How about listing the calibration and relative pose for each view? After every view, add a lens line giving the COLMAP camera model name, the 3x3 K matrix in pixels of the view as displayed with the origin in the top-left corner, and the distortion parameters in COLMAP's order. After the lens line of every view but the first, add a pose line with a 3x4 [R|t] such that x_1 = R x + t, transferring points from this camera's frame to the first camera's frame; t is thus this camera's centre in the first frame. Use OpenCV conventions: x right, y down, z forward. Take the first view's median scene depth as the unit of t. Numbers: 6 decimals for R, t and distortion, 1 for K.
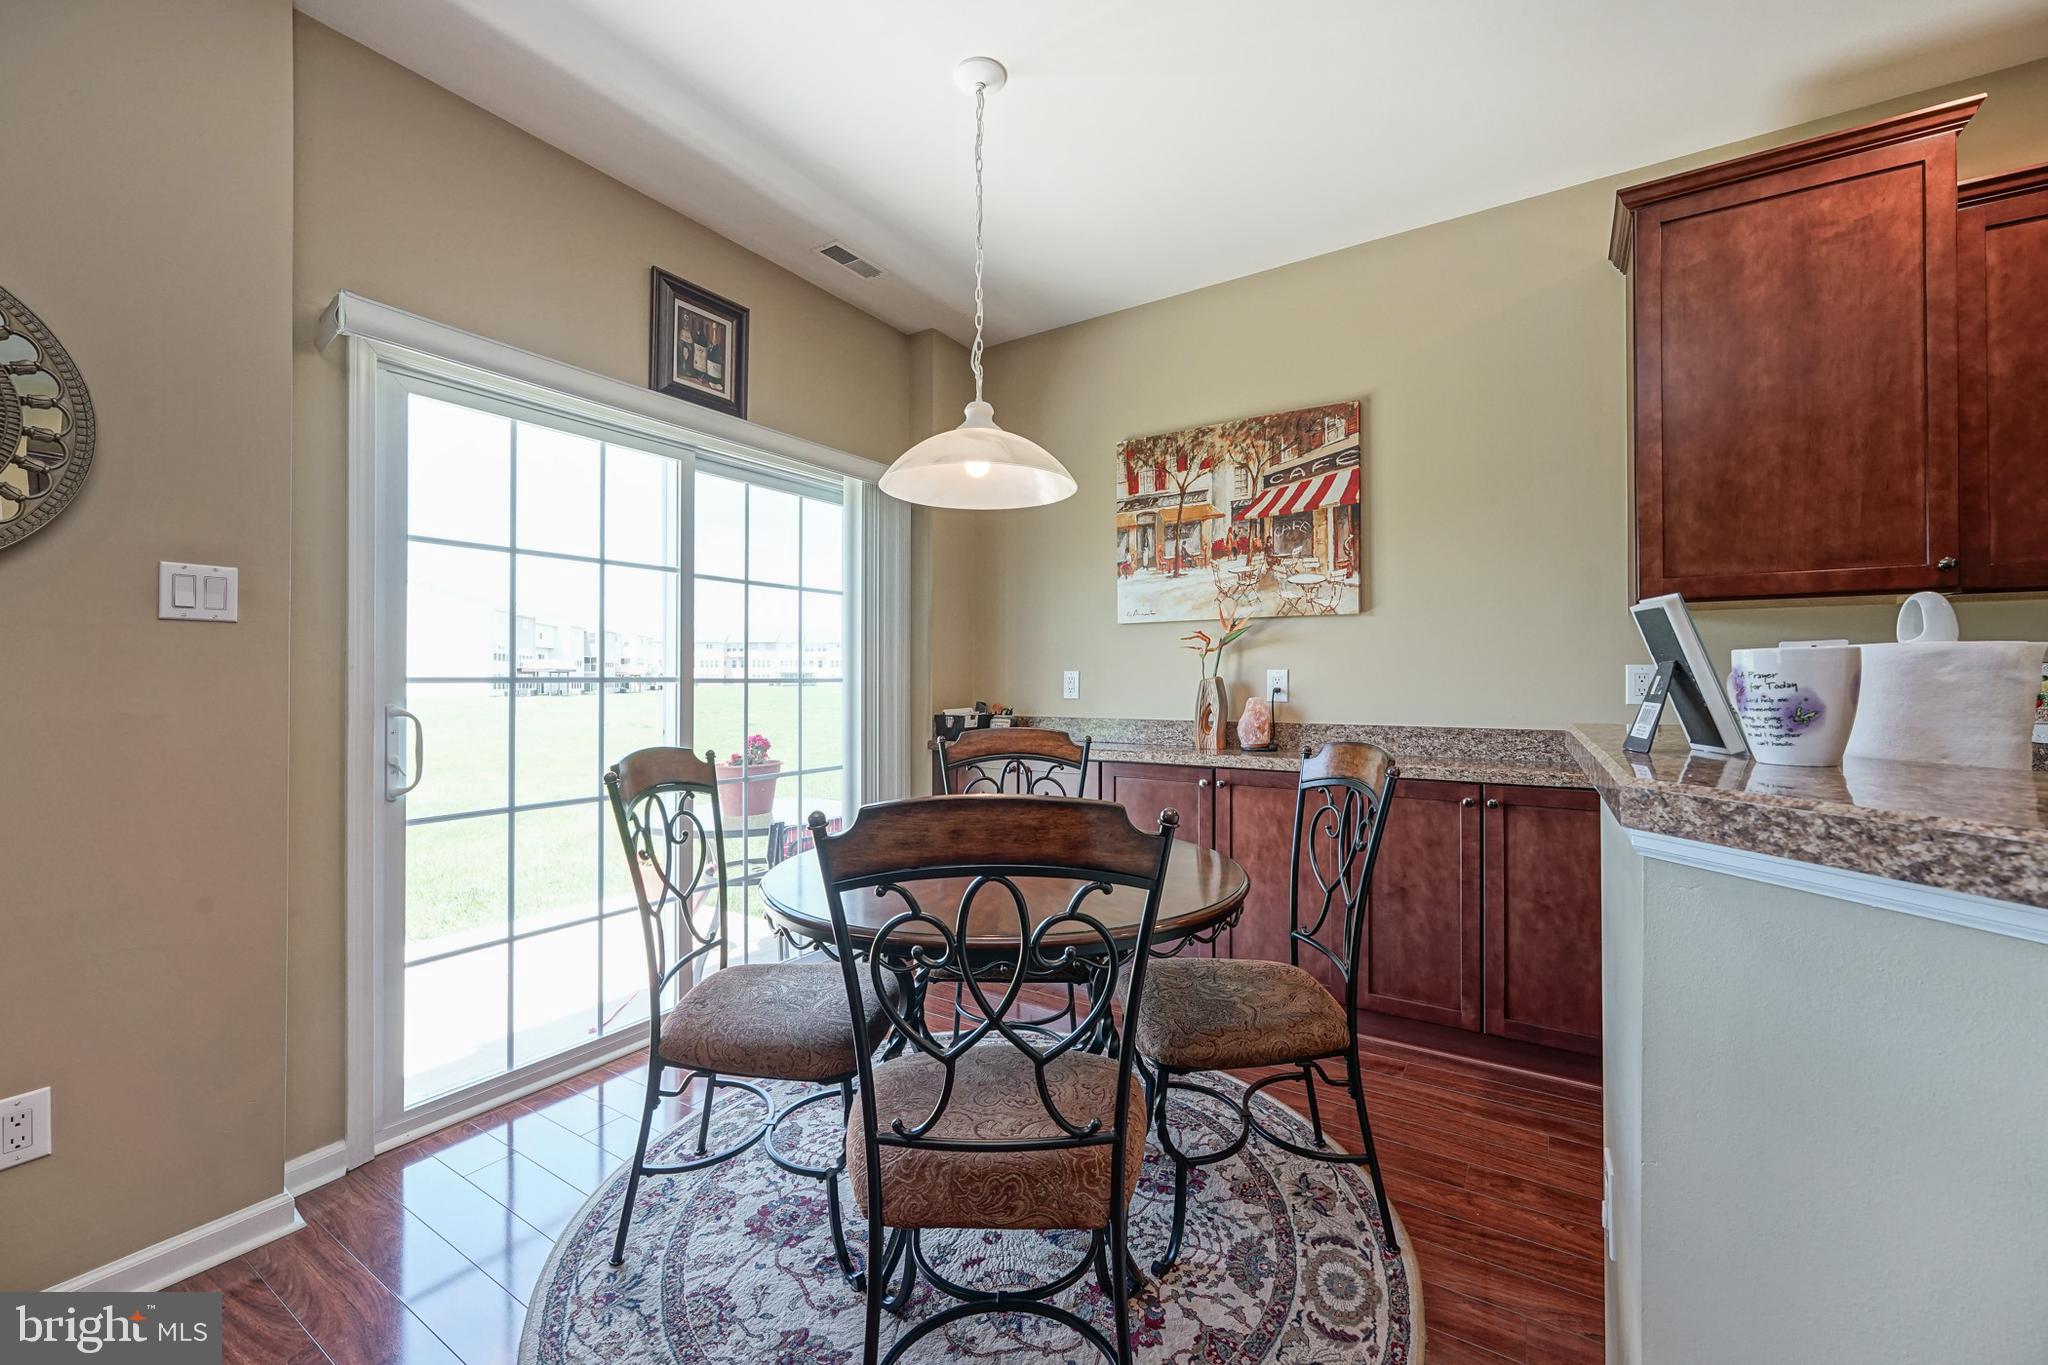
lens RADIAL K [[823.1, 0, 1028.9], [0, 823.1, 672.8], [0, 0, 1]] dist [-0.000692, 0.000273]
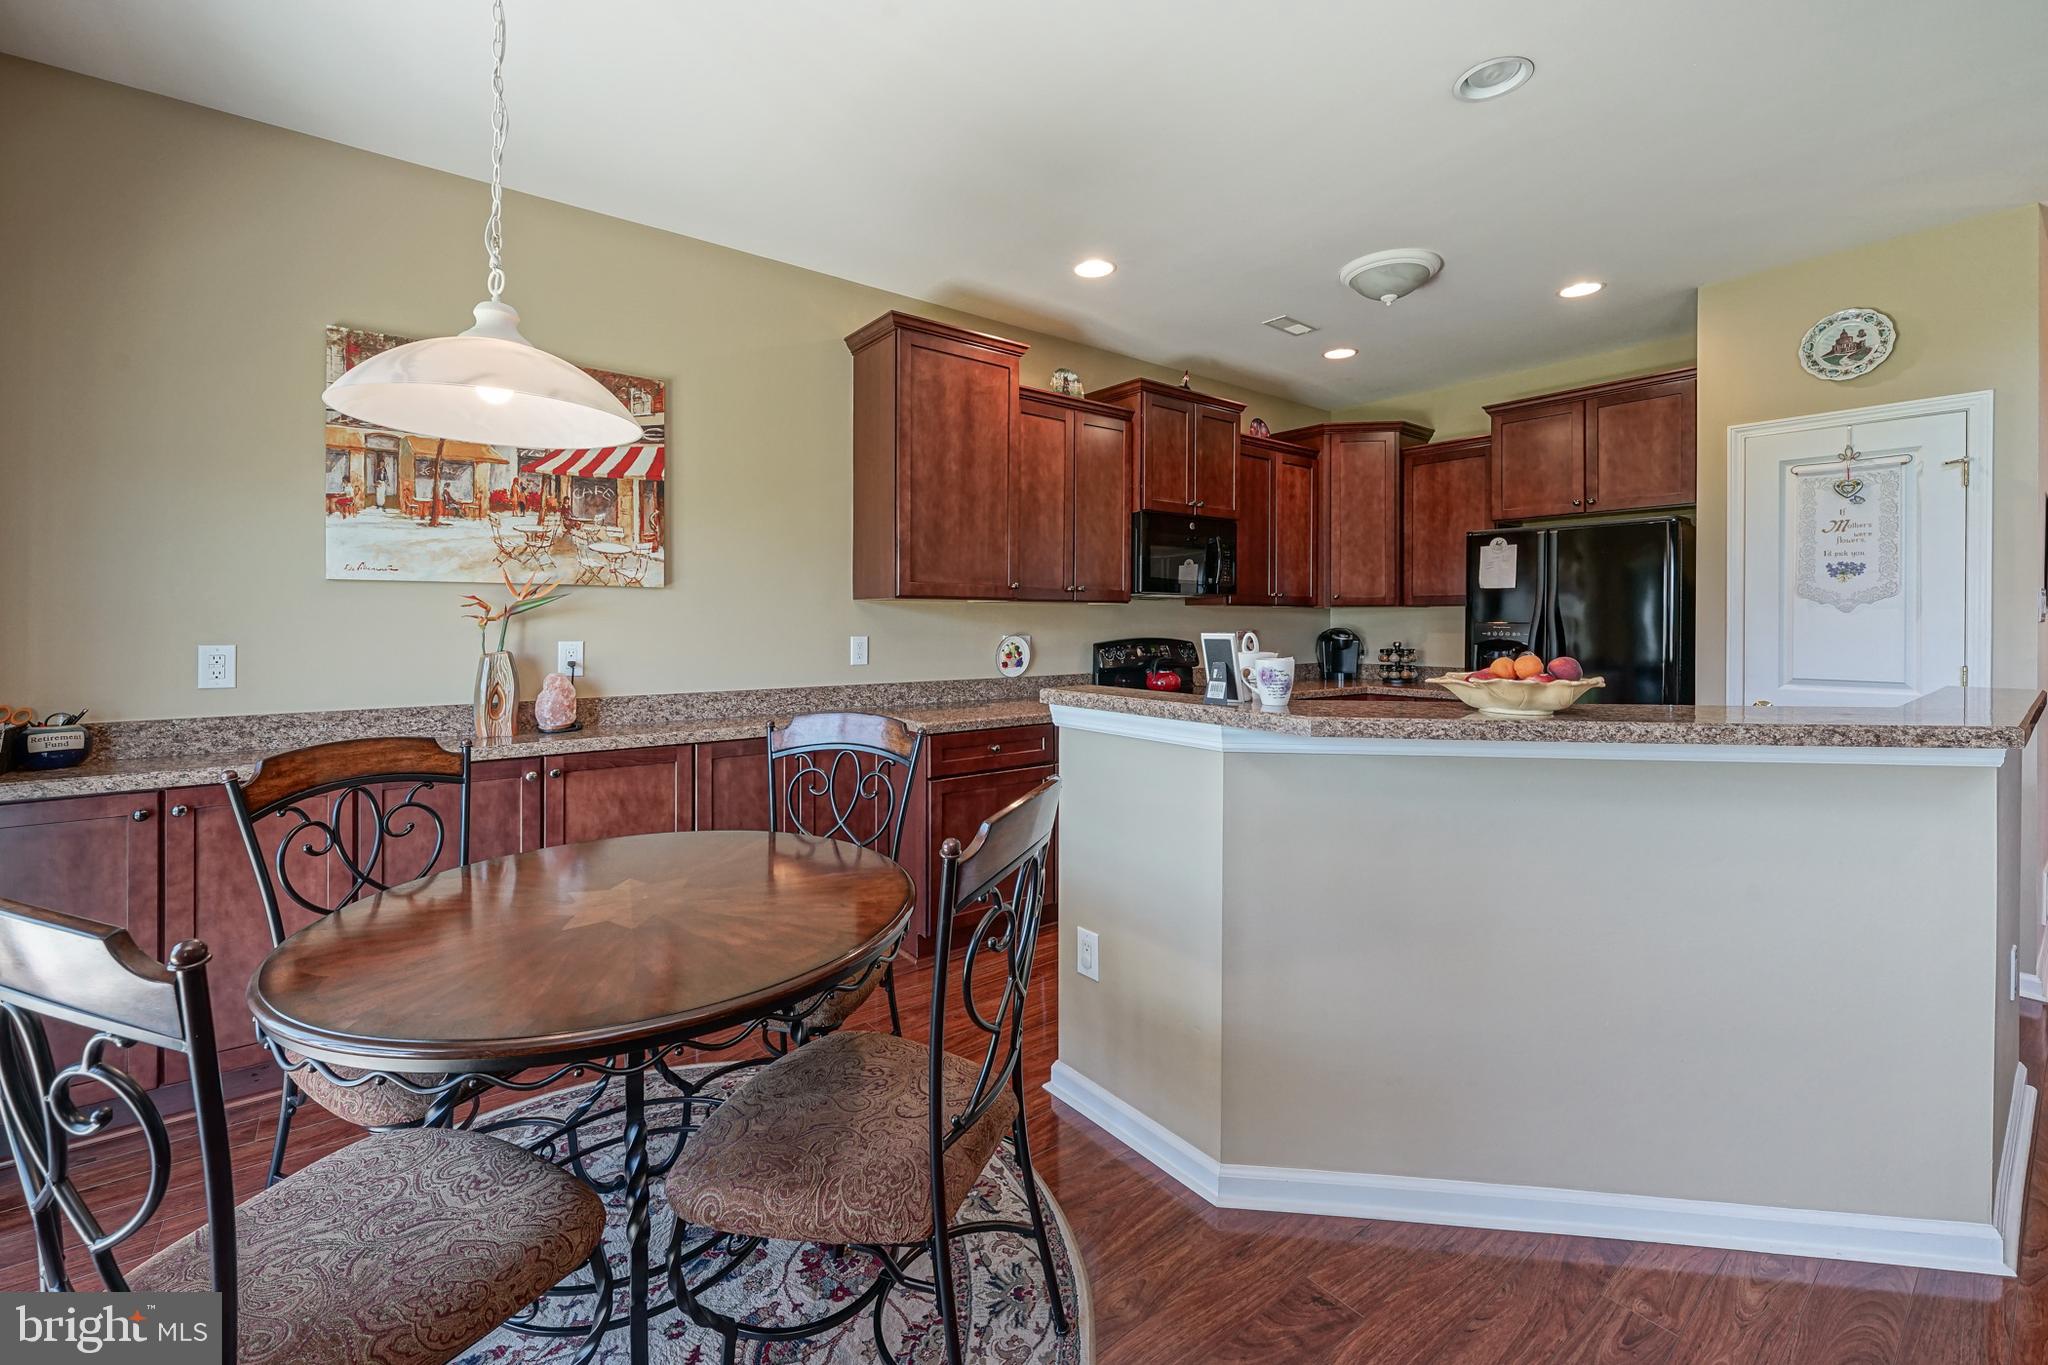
lens RADIAL K [[825.0, 0, 1030.7], [0, 825.0, 624.5], [0, 0, 1]] dist [-0.002944, -0.000162]
pose [[0.332872, -0.002429, 0.942969, -0.413338], [-0.011061, 0.999918, 0.006481, -0.035766], [-0.942907, -0.012588, 0.332817, 0.208850]]
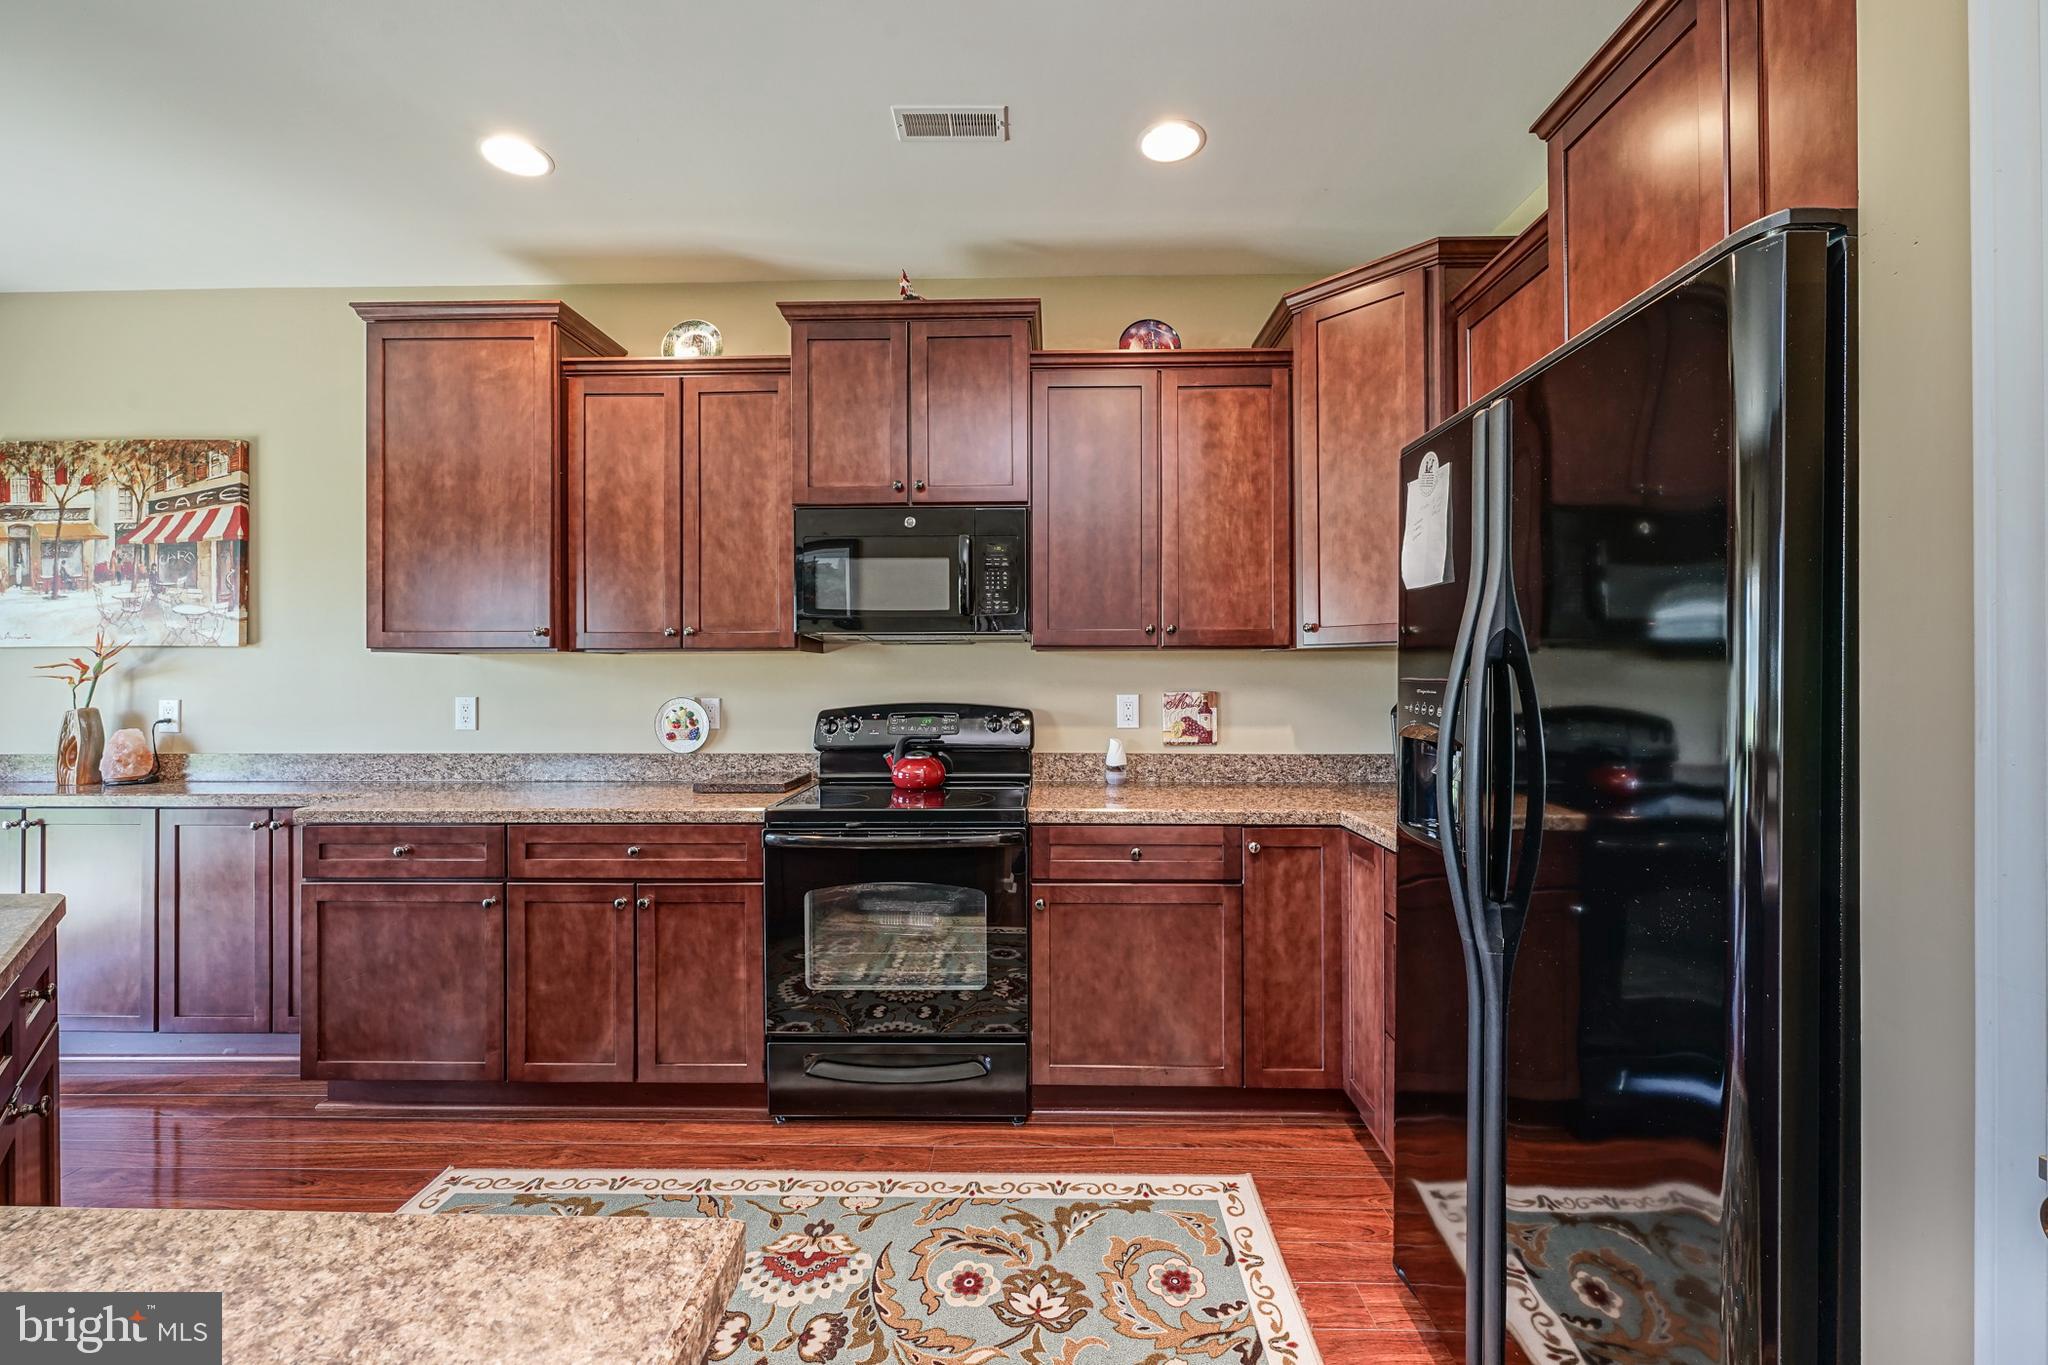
lens RADIAL K [[823.1, 0, 1028.9], [0, 823.1, 672.8], [0, 0, 1]] dist [-0.000692, 0.000273]
pose [[0.850373, 0.001217, 0.526179, 0.677731], [-0.002826, 0.999993, 0.002254, -0.042350], [-0.526173, -0.003403, 0.850371, -0.387255]]
